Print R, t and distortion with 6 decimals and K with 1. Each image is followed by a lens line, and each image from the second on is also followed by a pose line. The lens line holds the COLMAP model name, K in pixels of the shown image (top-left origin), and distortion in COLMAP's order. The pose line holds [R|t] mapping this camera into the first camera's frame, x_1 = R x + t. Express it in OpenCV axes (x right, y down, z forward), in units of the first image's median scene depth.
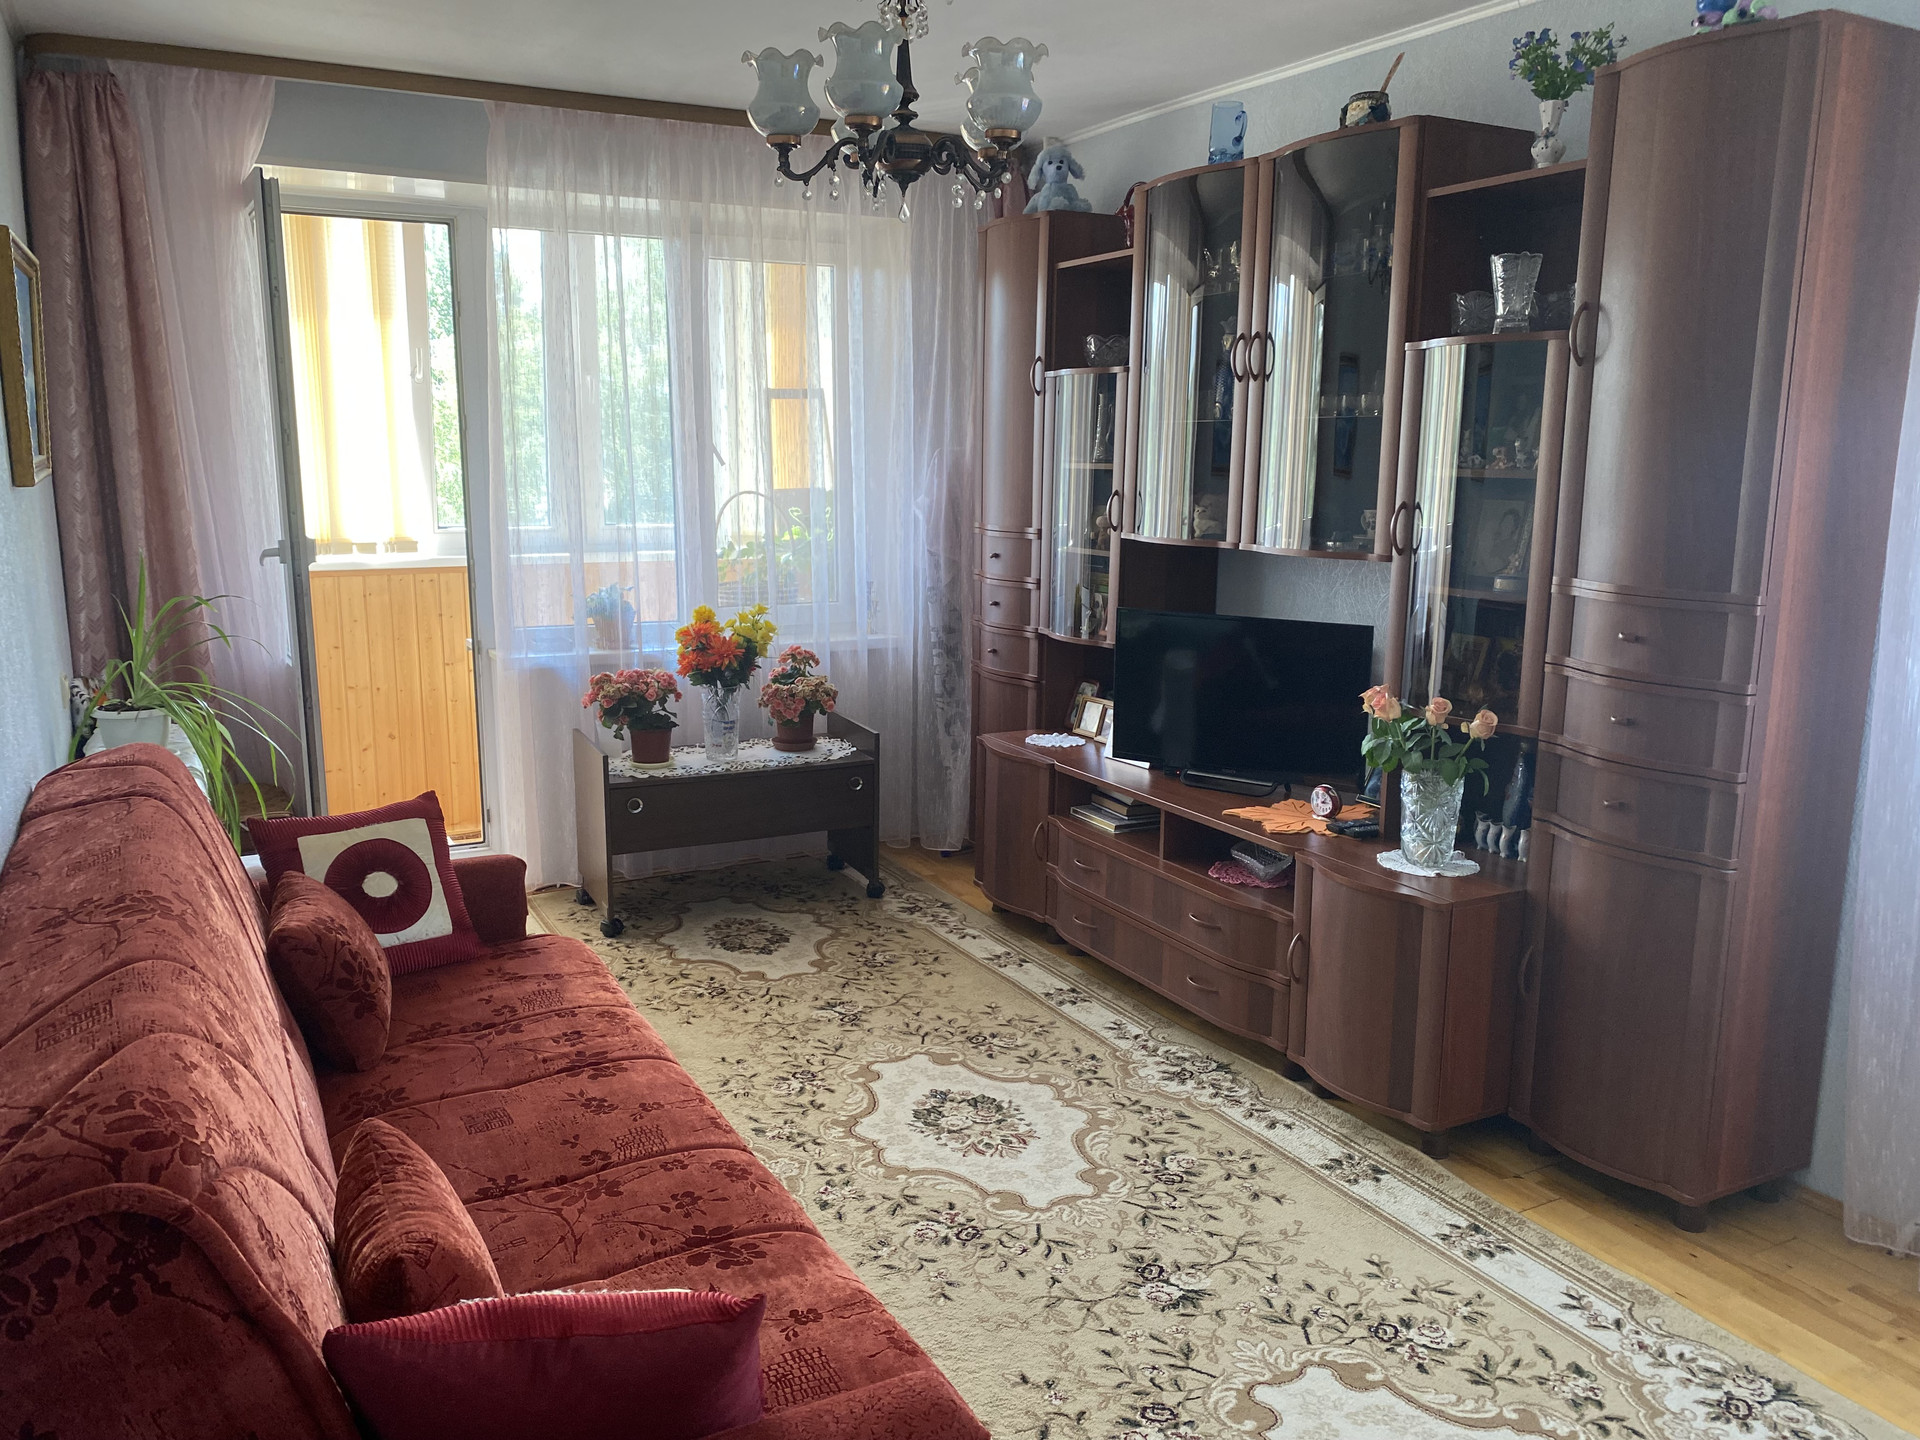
lens RADIAL K [[1488.7, 0, 963.7], [0, 1488.7, 725.3], [0, 0, 1]] dist [0.029893, -0.006545]
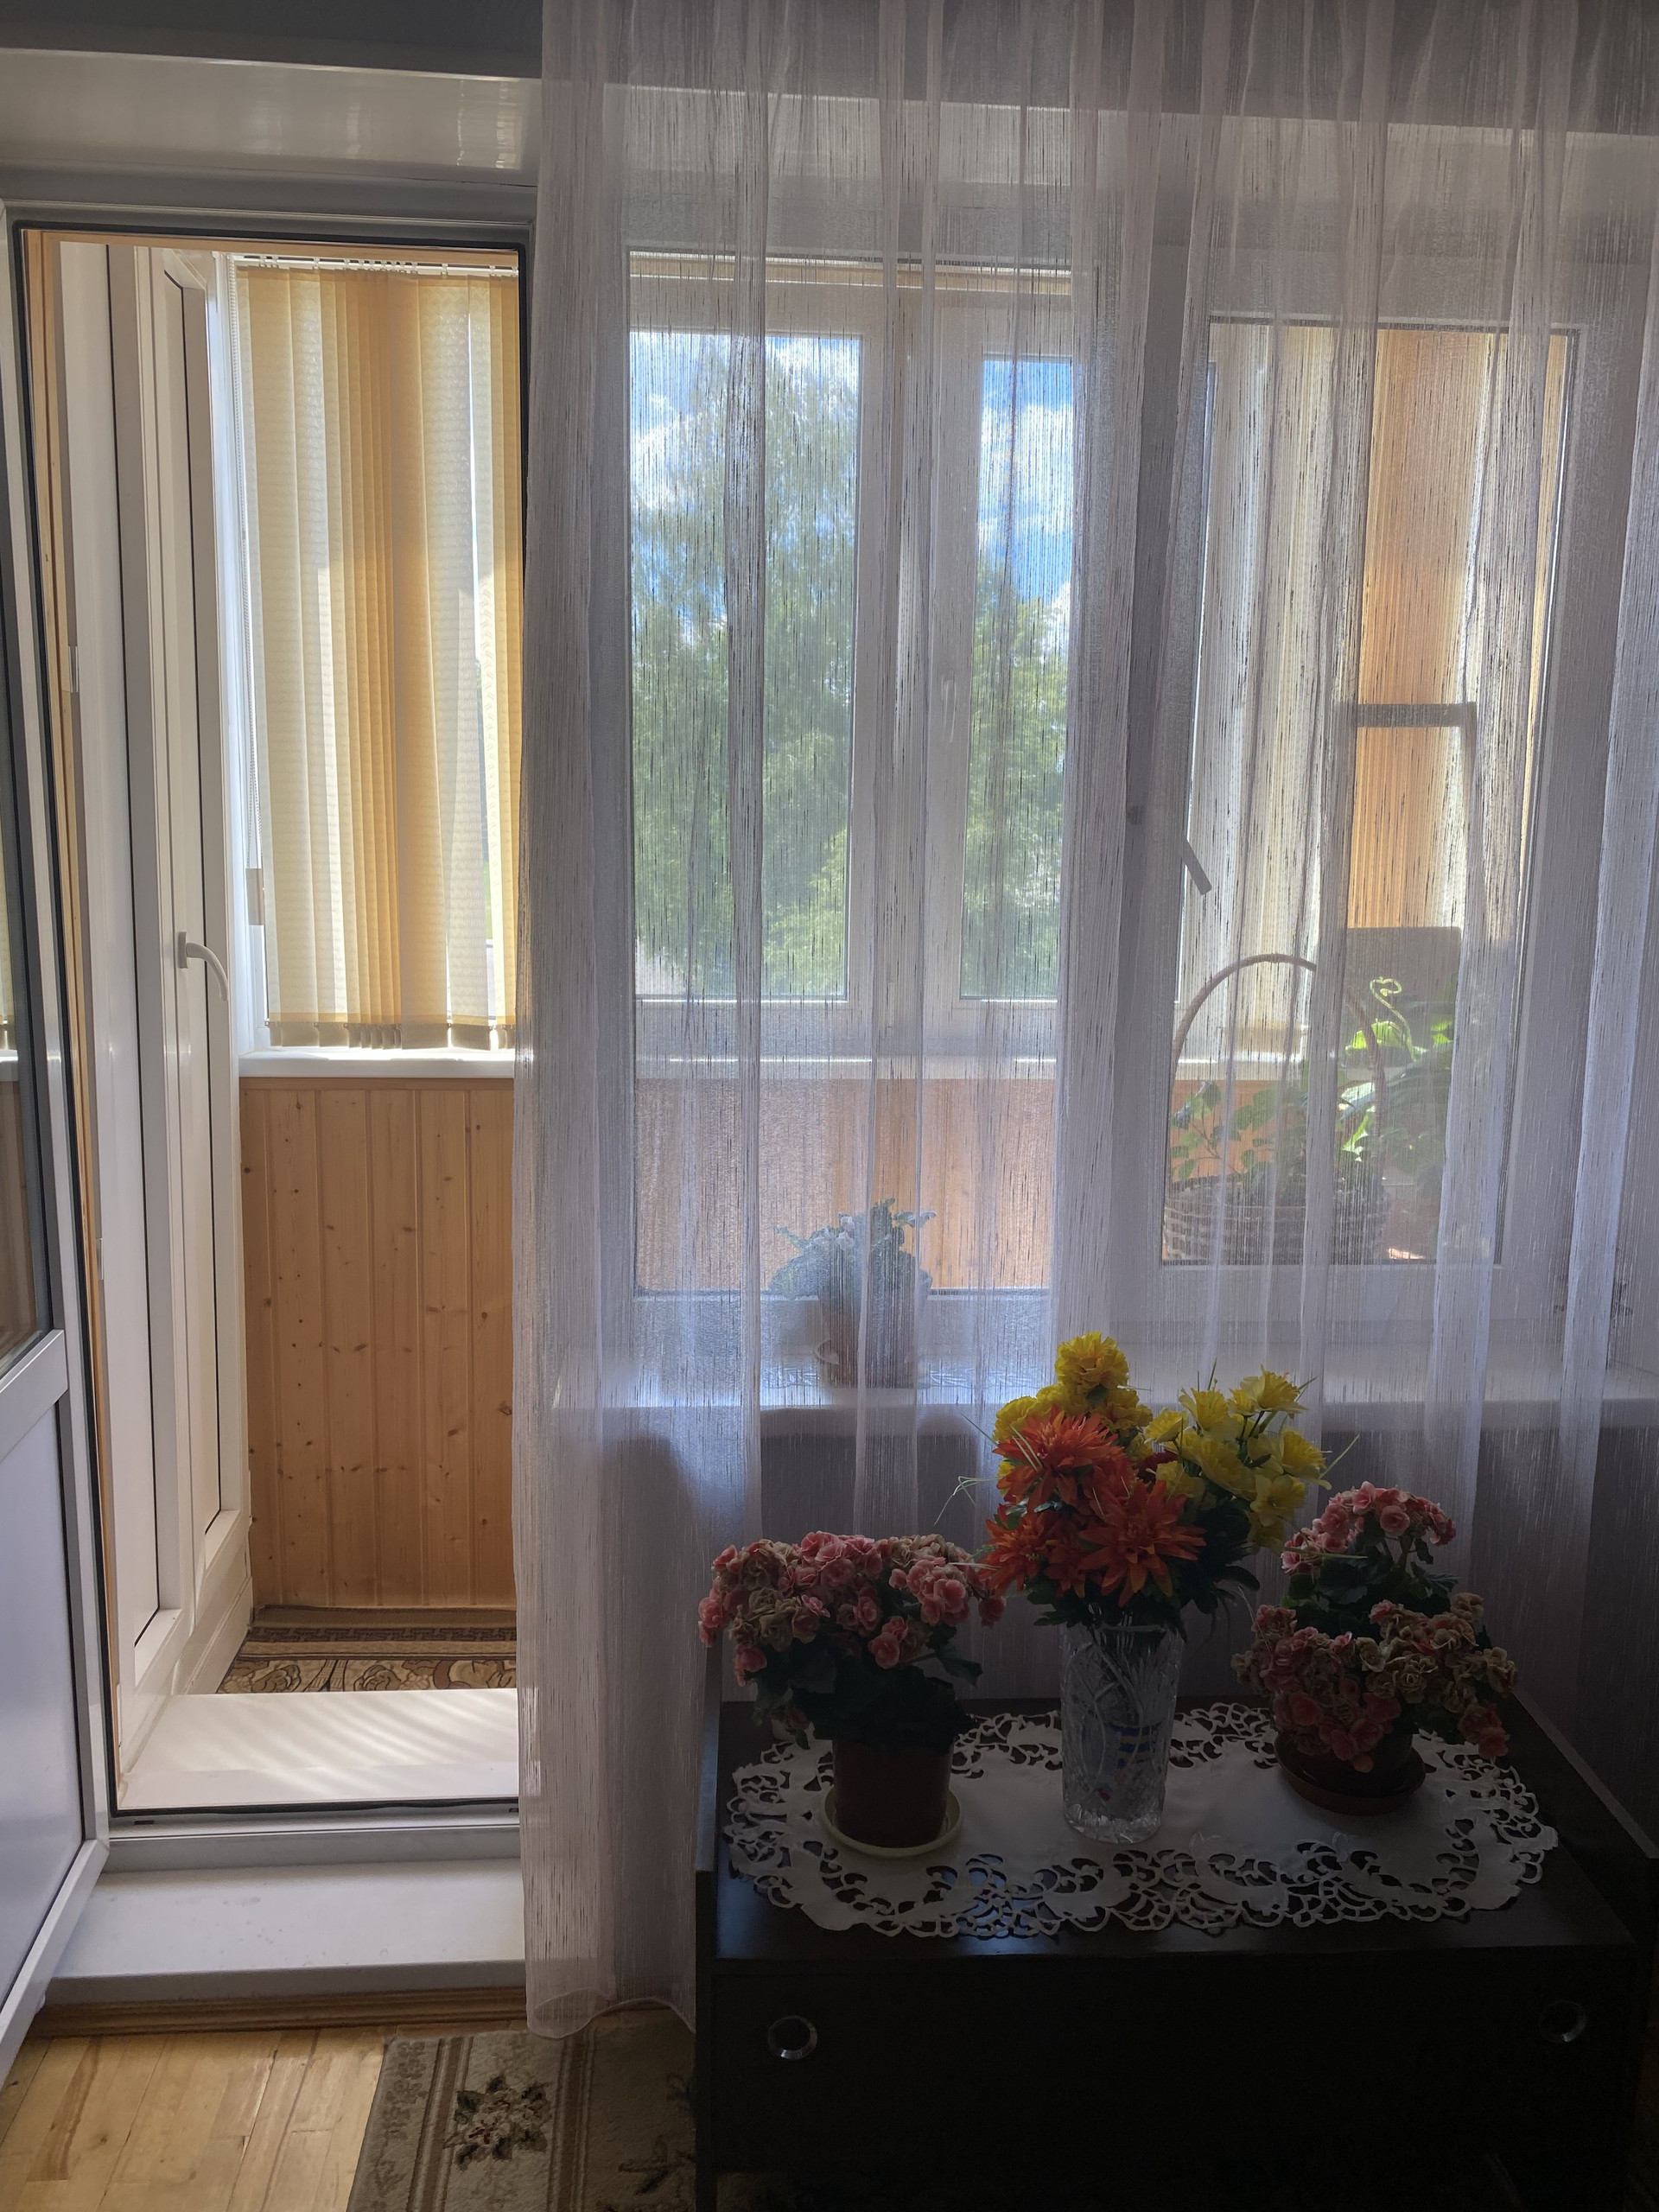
lens RADIAL K [[1715.1, 0, 815.3], [0, 1715.1, 1103.2], [0, 0, 1]] dist [0.029893, -0.006545]
pose [[0.916591, 0.077114, -0.392318, -0.075647], [-0.082246, 0.996605, 0.003738, -0.111537], [0.391275, 0.028841, 0.919822, 0.546375]]
